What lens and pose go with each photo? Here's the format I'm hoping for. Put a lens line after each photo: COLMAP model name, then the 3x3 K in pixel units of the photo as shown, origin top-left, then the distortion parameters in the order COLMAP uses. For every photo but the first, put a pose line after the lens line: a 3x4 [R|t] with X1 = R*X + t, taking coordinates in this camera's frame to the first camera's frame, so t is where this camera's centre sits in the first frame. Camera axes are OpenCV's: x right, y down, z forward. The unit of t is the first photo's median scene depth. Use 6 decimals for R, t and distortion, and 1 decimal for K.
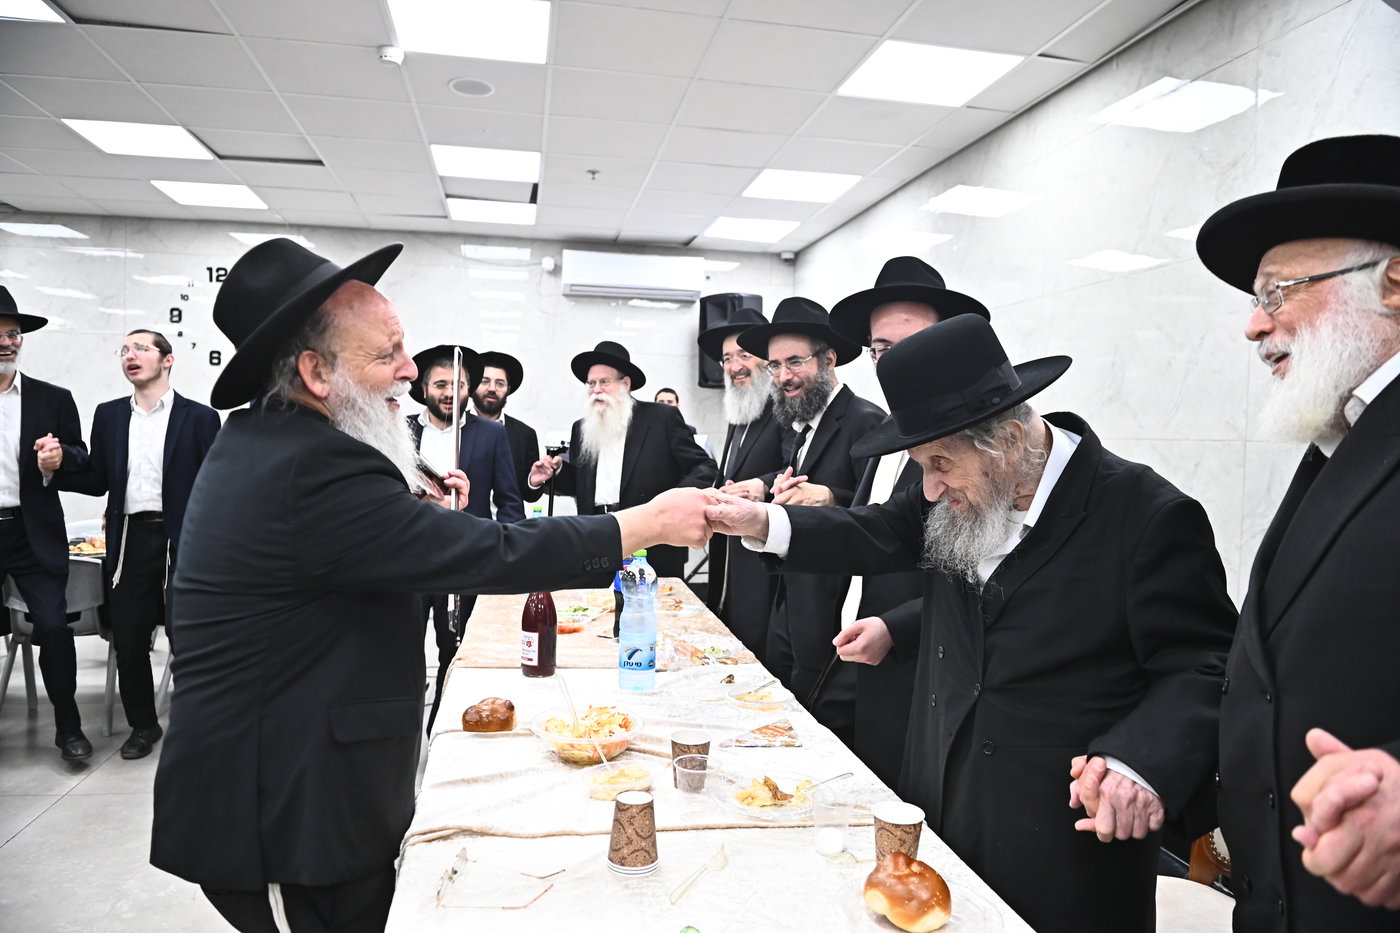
lens RADIAL K [[956.8, 0, 700.0], [0, 956.8, 466.5], [0, 0, 1]] dist [-0.053566, 0.002436]
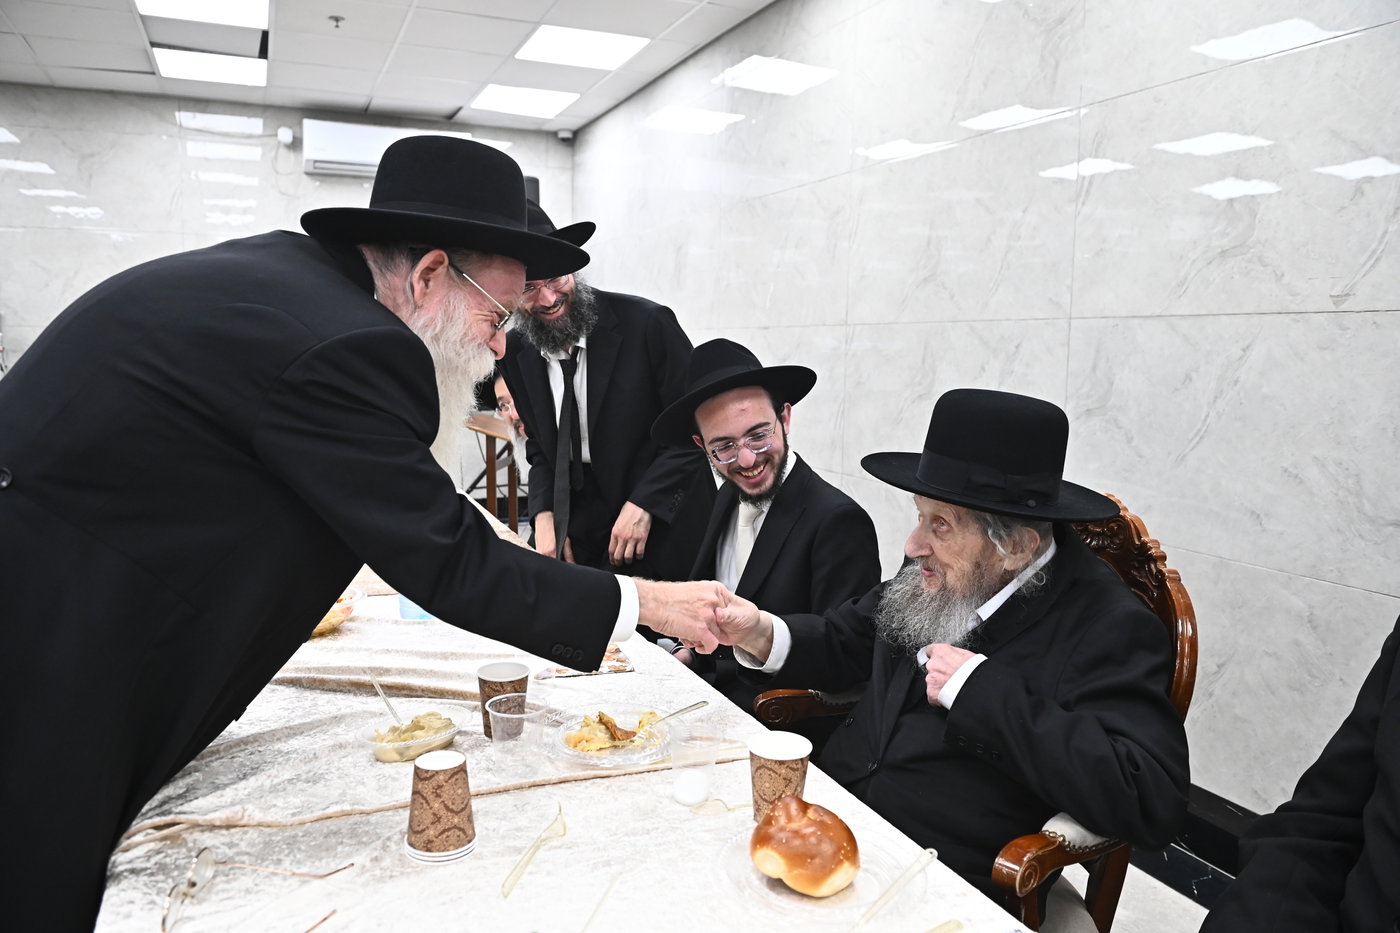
lens RADIAL K [[990.6, 0, 700.0], [0, 990.6, 466.5], [0, 0, 1]] dist [-0.049724, 0.002854]
pose [[0.973489, -0.039362, 0.225323, -0.016495], [0.019137, 0.995644, 0.091253, 0.024908], [-0.227934, -0.084522, 0.970001, 0.106543]]
